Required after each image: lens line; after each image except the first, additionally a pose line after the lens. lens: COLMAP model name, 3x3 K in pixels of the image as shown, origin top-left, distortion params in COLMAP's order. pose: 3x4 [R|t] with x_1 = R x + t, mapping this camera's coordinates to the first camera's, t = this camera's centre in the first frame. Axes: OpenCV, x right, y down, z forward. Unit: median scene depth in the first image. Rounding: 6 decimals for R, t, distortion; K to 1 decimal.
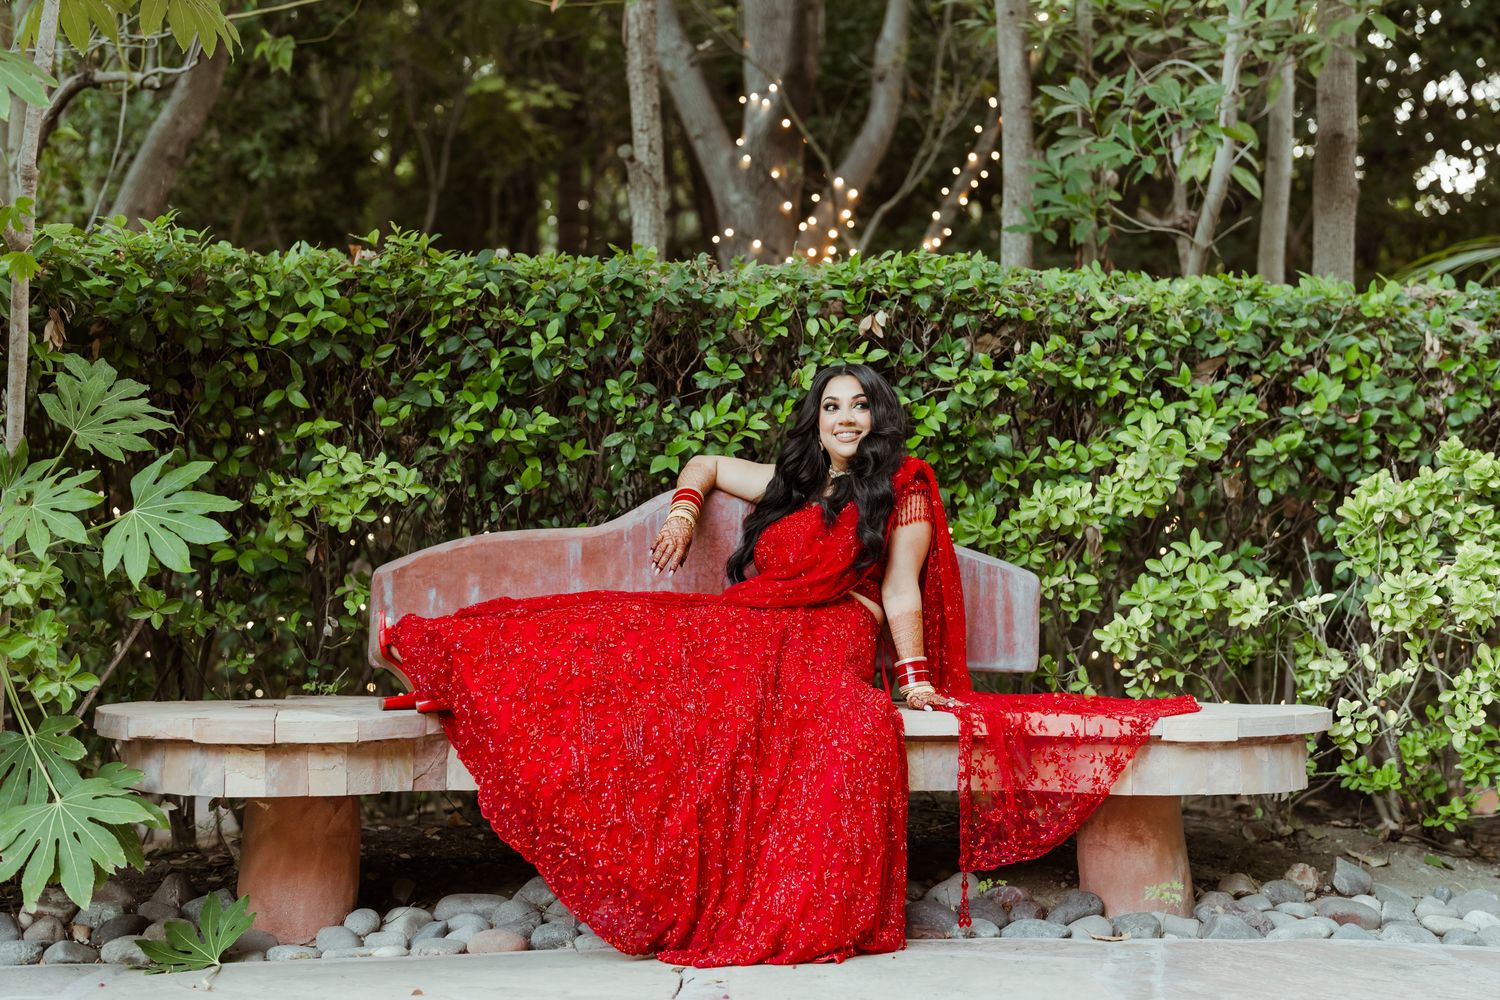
lens RADIAL K [[2154.3, 0, 756.2], [0, 2154.3, 501.1], [0, 0, 1]] dist [-0.000762, 0.063835]
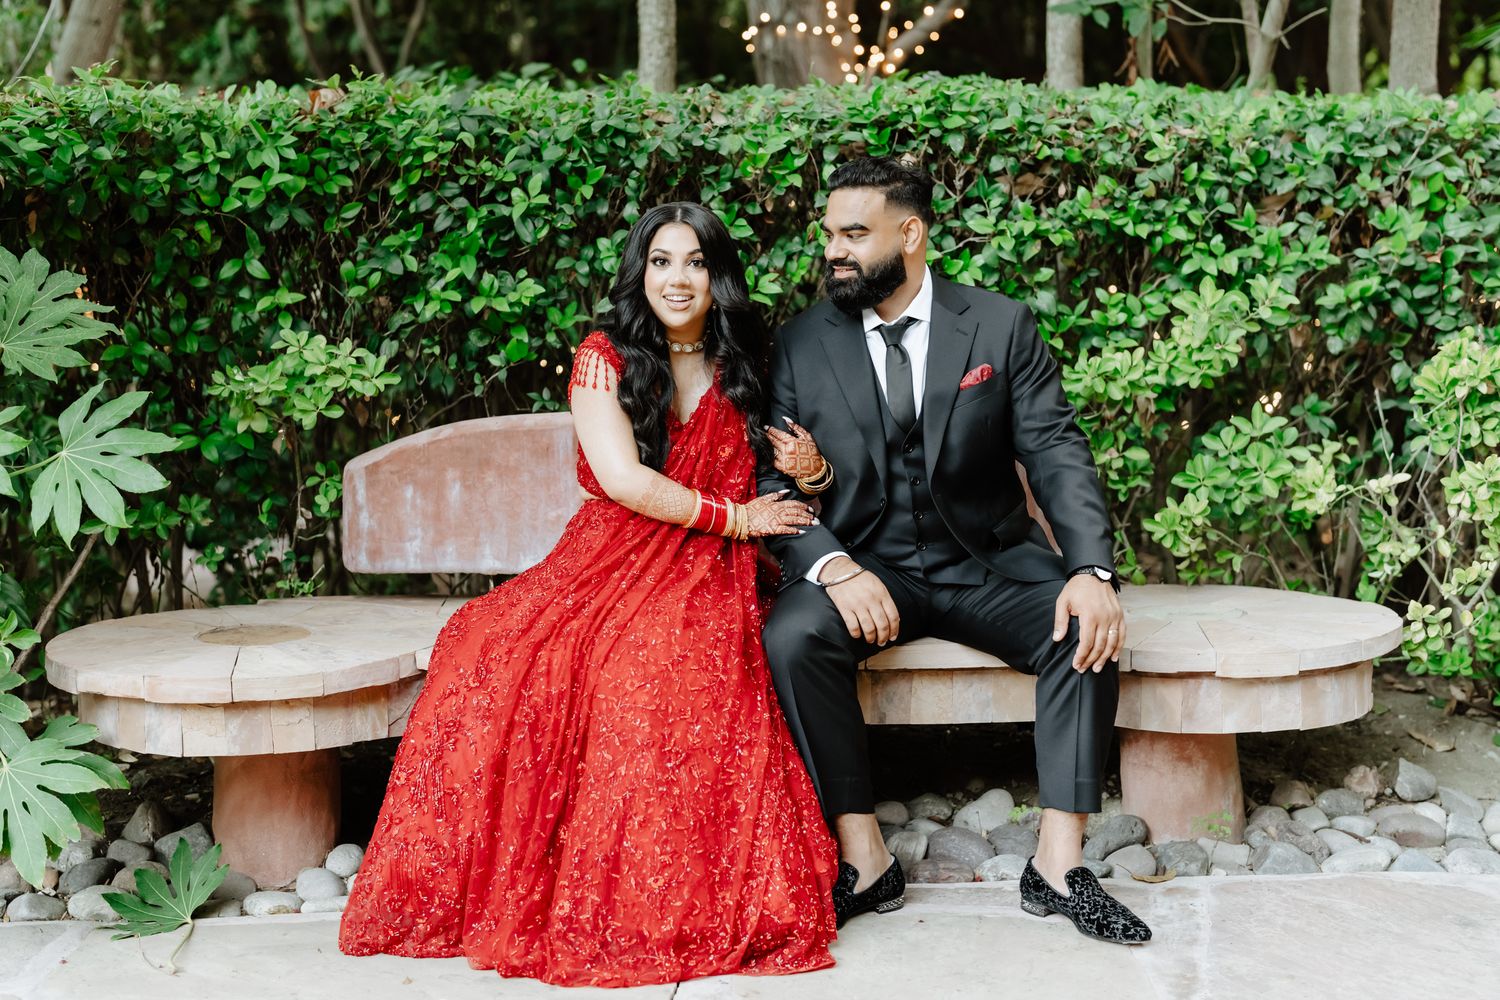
lens RADIAL K [[2173.5, 0, 750.0], [0, 2173.5, 500.0], [0, 0, 1]] dist [-0.252356, 0.912749]
pose [[0.999557, -0.009579, -0.028193, 0.017303], [0.014204, 0.985561, 0.168722, -0.100156], [0.026170, -0.169048, 0.985260, 0.106163]]
